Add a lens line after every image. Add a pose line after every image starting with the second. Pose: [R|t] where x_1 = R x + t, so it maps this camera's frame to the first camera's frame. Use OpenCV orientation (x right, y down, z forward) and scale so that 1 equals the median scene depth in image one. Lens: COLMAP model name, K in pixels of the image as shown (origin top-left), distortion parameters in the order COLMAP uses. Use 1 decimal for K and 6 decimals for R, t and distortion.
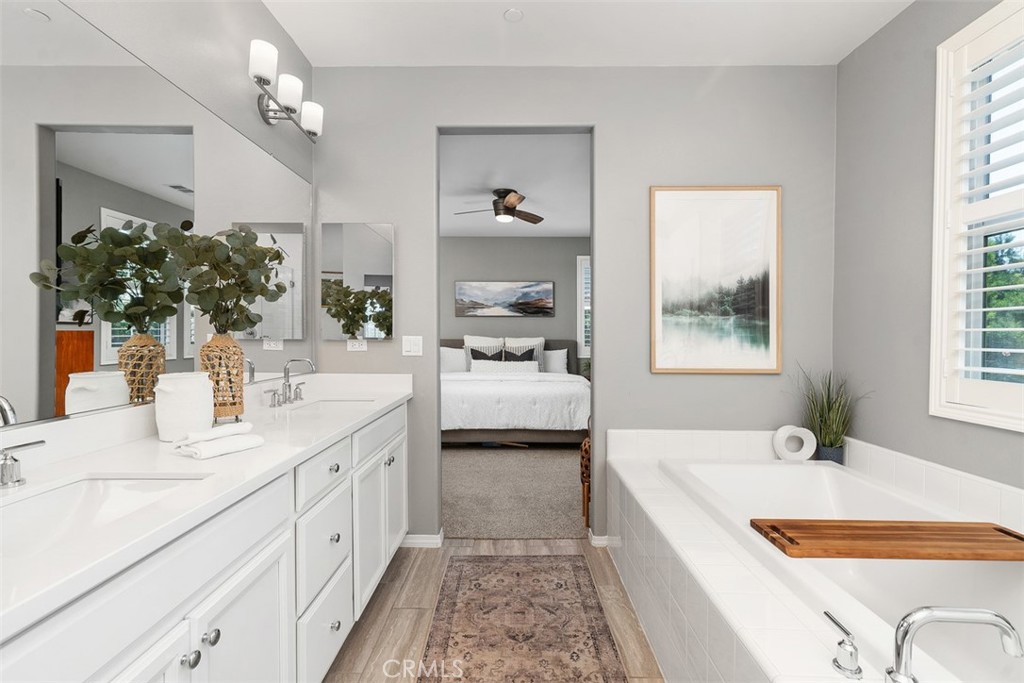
lens RADIAL K [[461.4, 0, 508.6], [0, 461.4, 344.8], [0, 0, 1]] dist [0.002851, -0.000451]
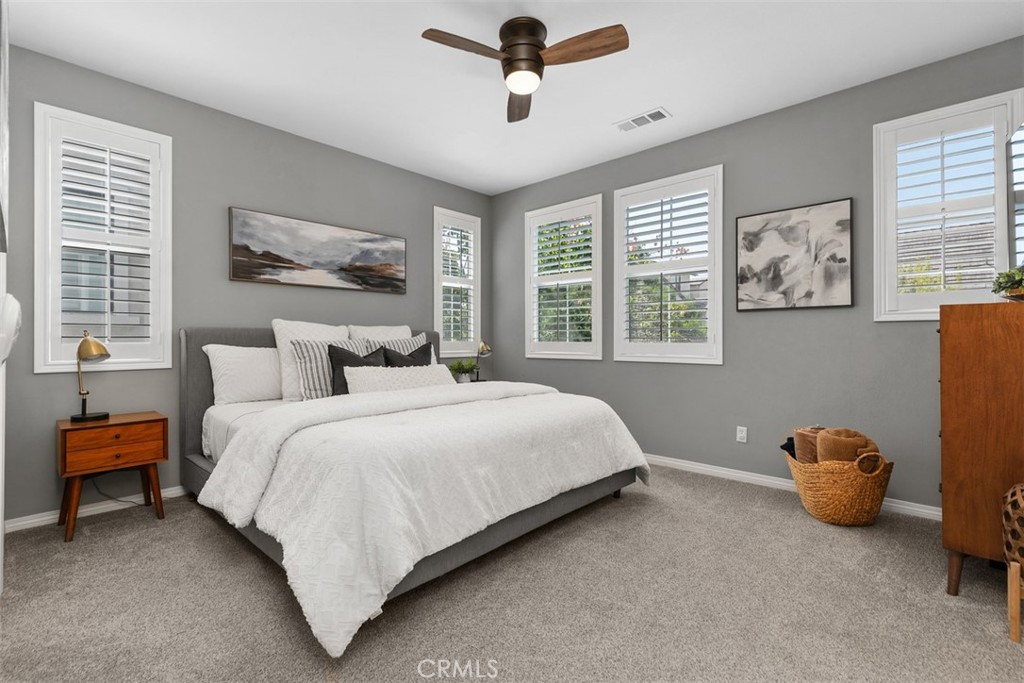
lens RADIAL K [[463.3, 0, 507.6], [0, 463.3, 339.5], [0, 0, 1]] dist [0.000941, -0.000226]
pose [[0.679034, -0.003604, 0.734098, -0.285423], [0.013695, 0.999876, -0.007758, 0.008481], [-0.733979, 0.015321, 0.678999, 0.482346]]
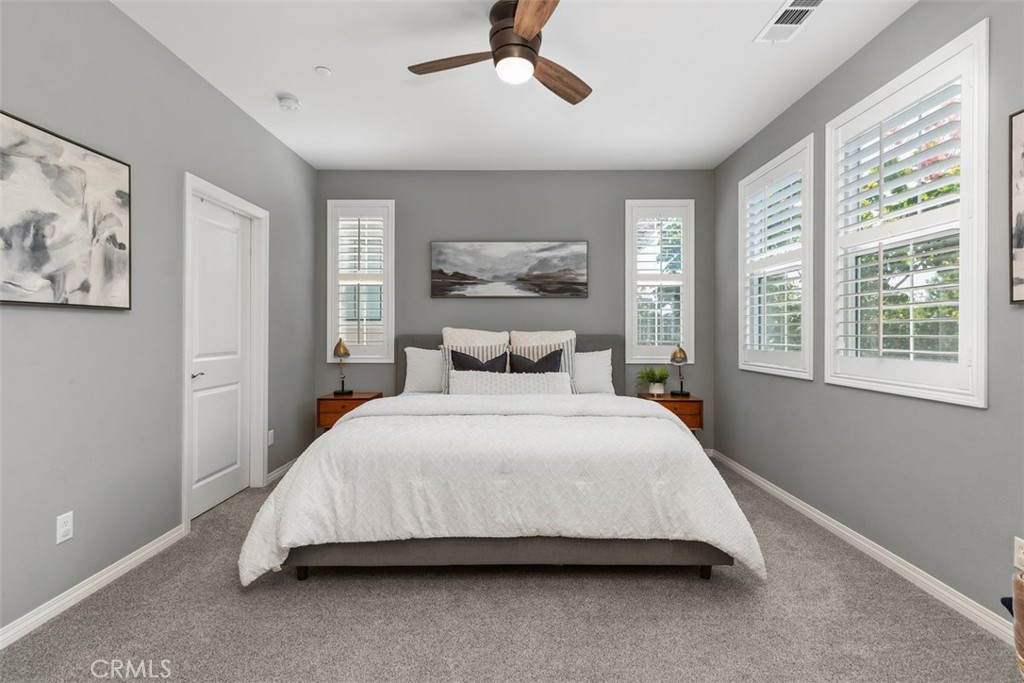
lens RADIAL K [[463.7, 0, 512.6], [0, 463.7, 332.8], [0, 0, 1]] dist [0.002486, -0.000127]
pose [[0.999995, -0.001637, 0.002608, -0.006761], [0.001675, 0.999887, -0.014962, -0.004207], [-0.002583, 0.014966, 0.999885, 0.387737]]
